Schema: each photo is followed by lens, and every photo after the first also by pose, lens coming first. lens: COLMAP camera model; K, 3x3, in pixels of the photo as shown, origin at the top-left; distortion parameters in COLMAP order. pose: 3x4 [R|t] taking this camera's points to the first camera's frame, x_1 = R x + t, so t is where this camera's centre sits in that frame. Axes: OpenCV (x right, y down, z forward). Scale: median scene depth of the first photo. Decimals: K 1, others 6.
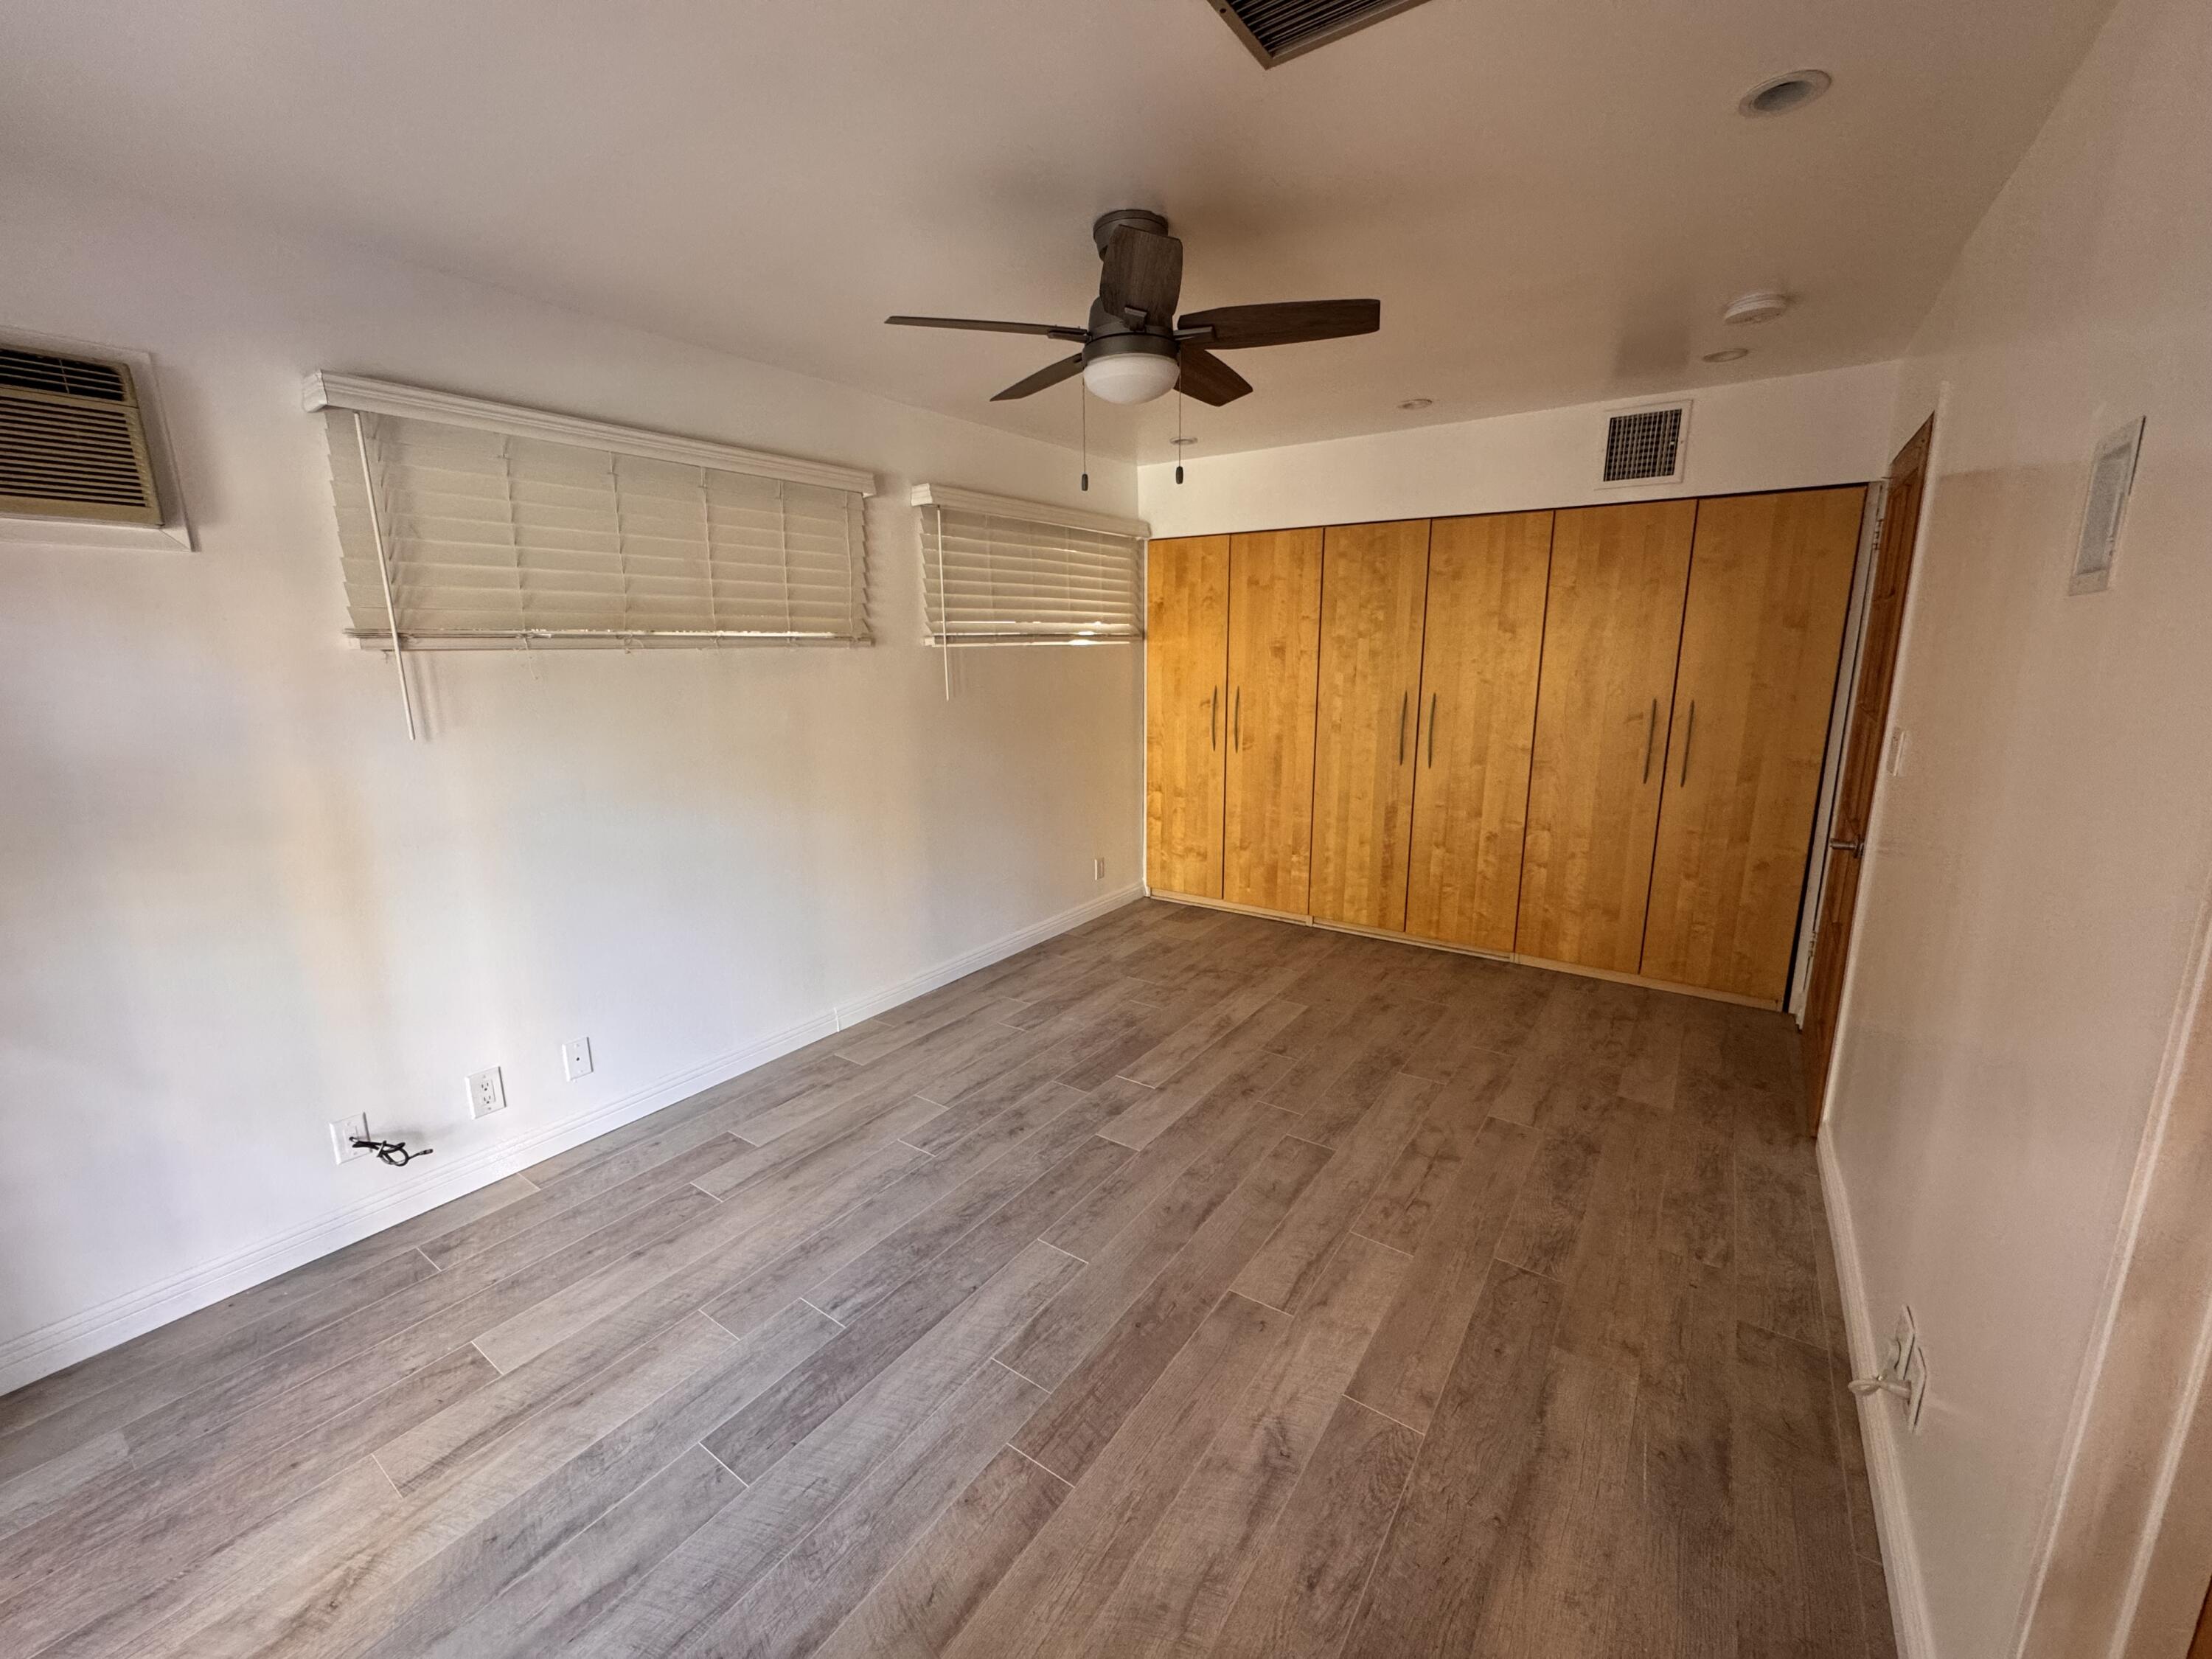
lens RADIAL K [[882.9, 0, 1104.4], [0, 882.9, 824.5], [0, 0, 1]] dist [0.001068, 0.000064]
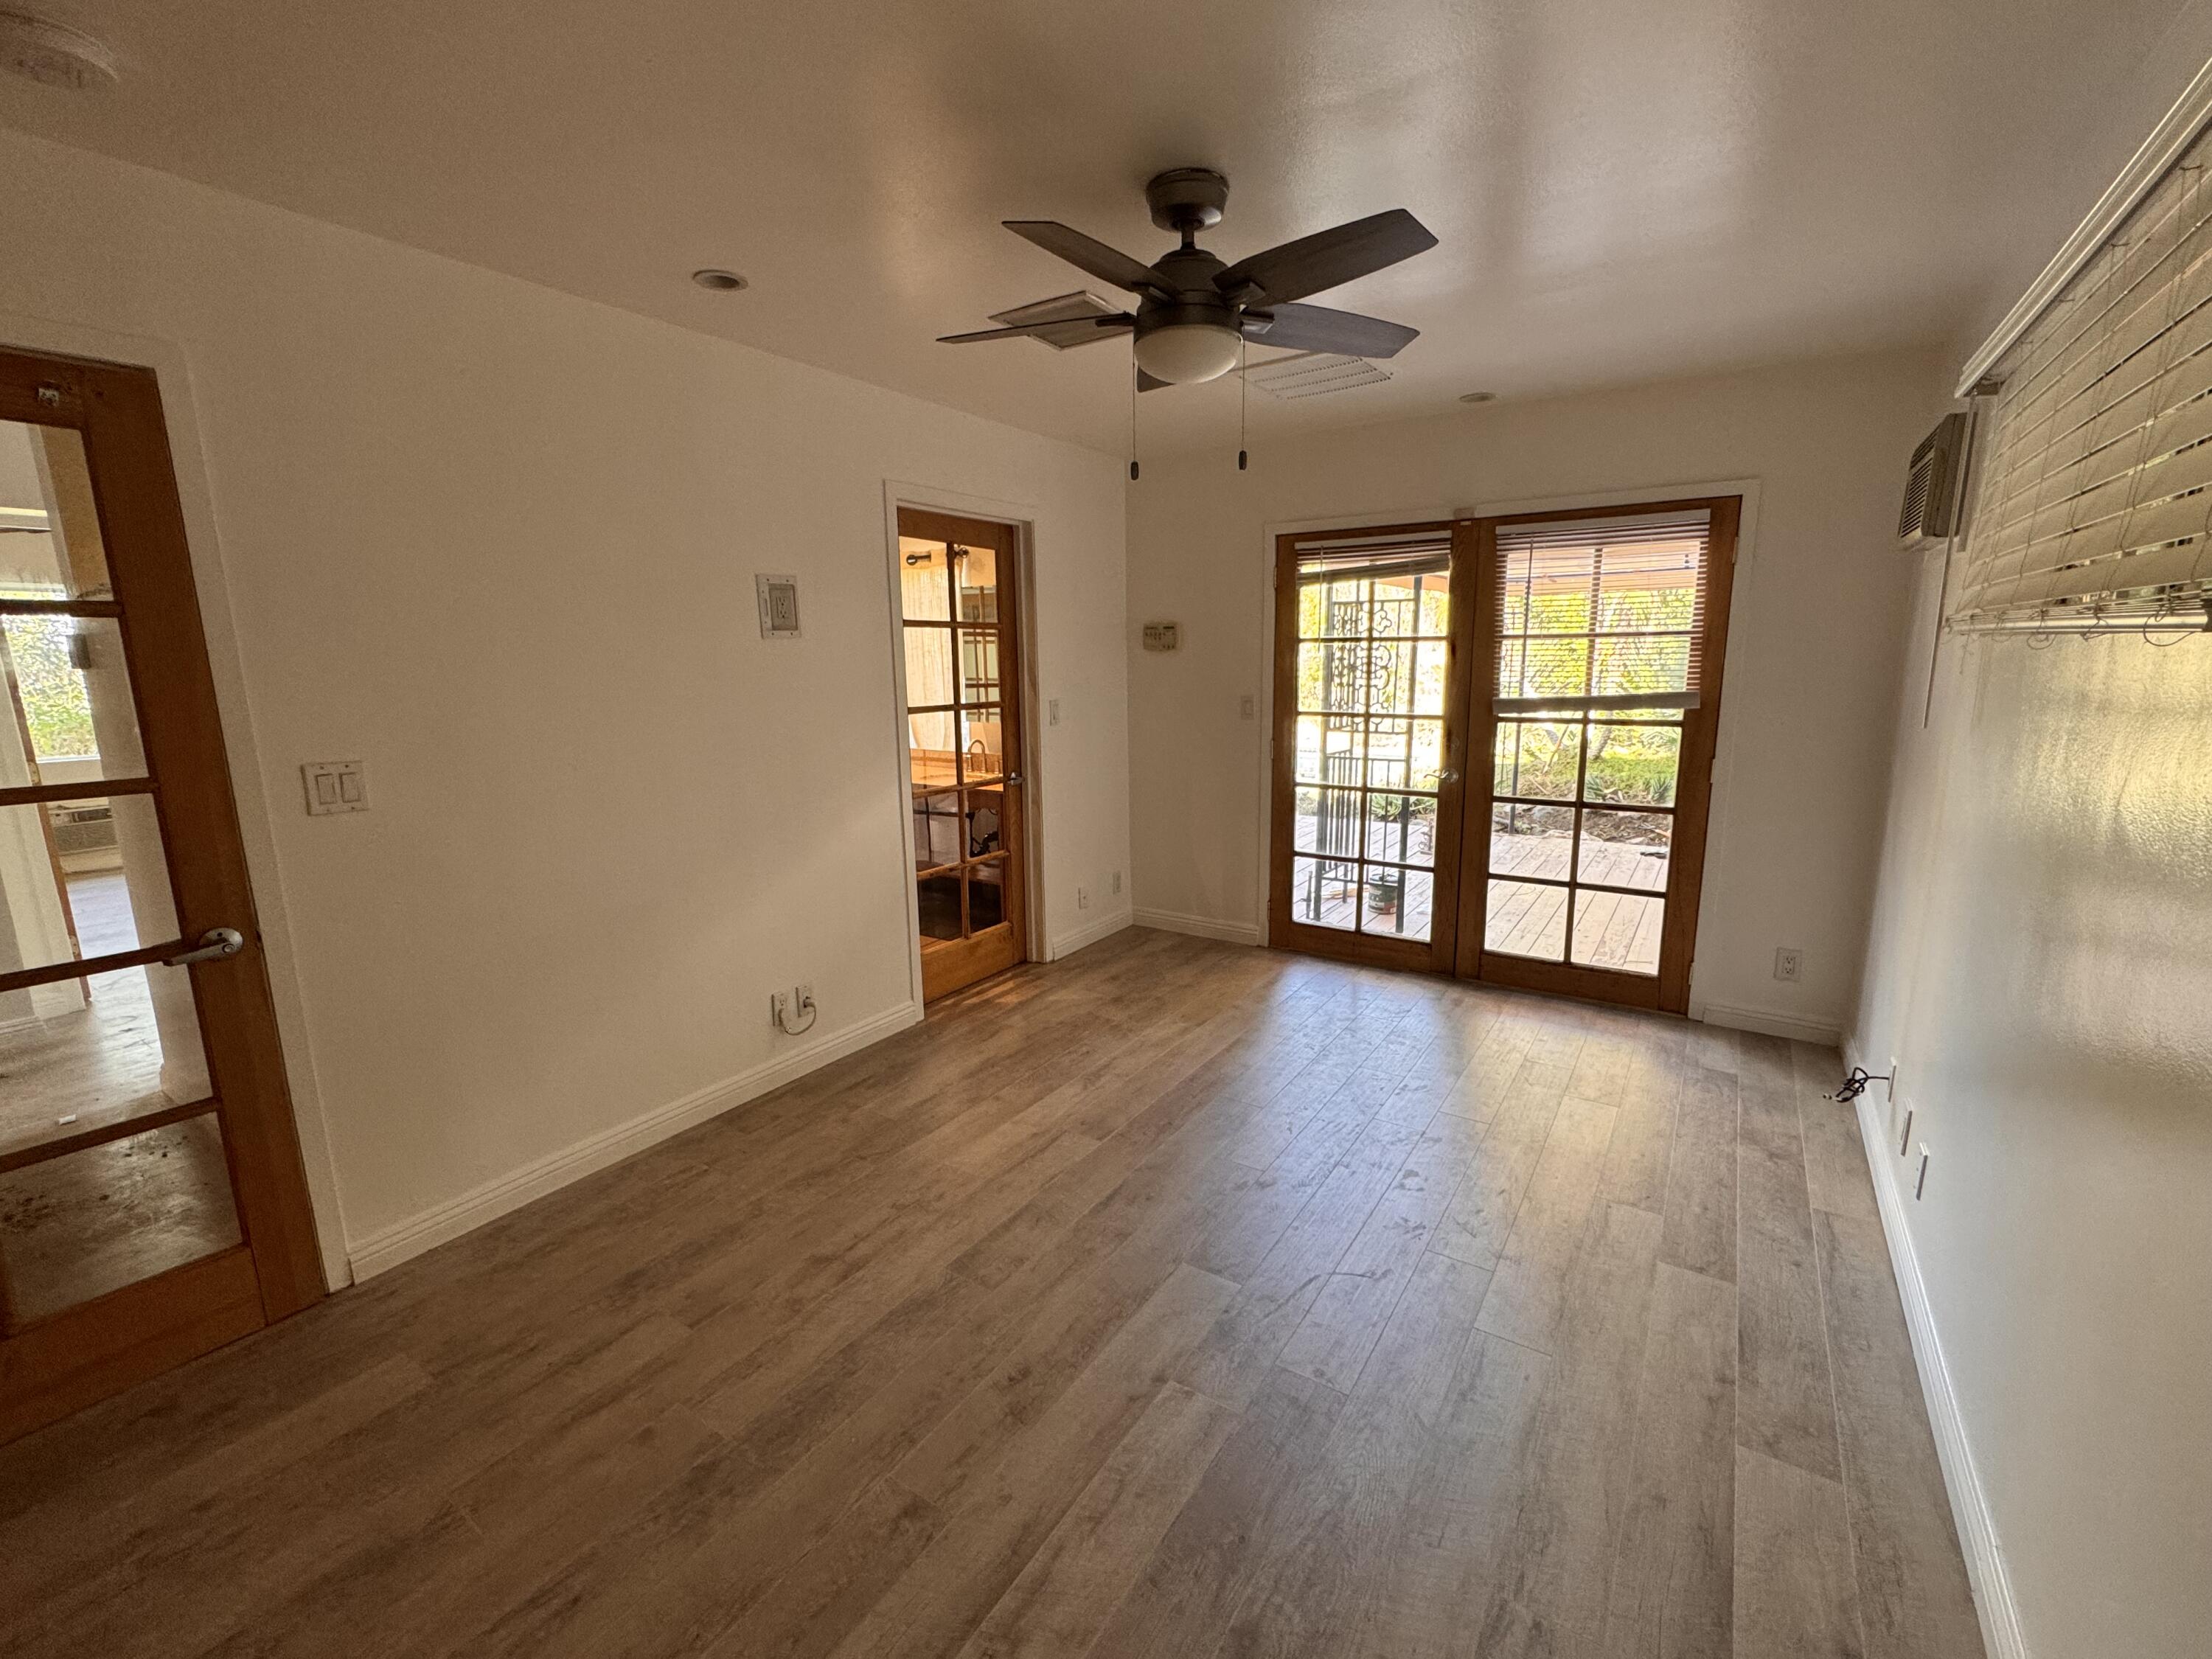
lens RADIAL K [[954.9, 0, 1095.5], [0, 954.9, 841.1], [0, 0, 1]] dist [0.000652, 0.000138]
pose [[-0.999592, 0.026983, -0.009334, 0.129795], [0.021273, 0.921881, 0.386890, -0.368266], [0.019044, 0.386534, -0.922079, 1.816906]]
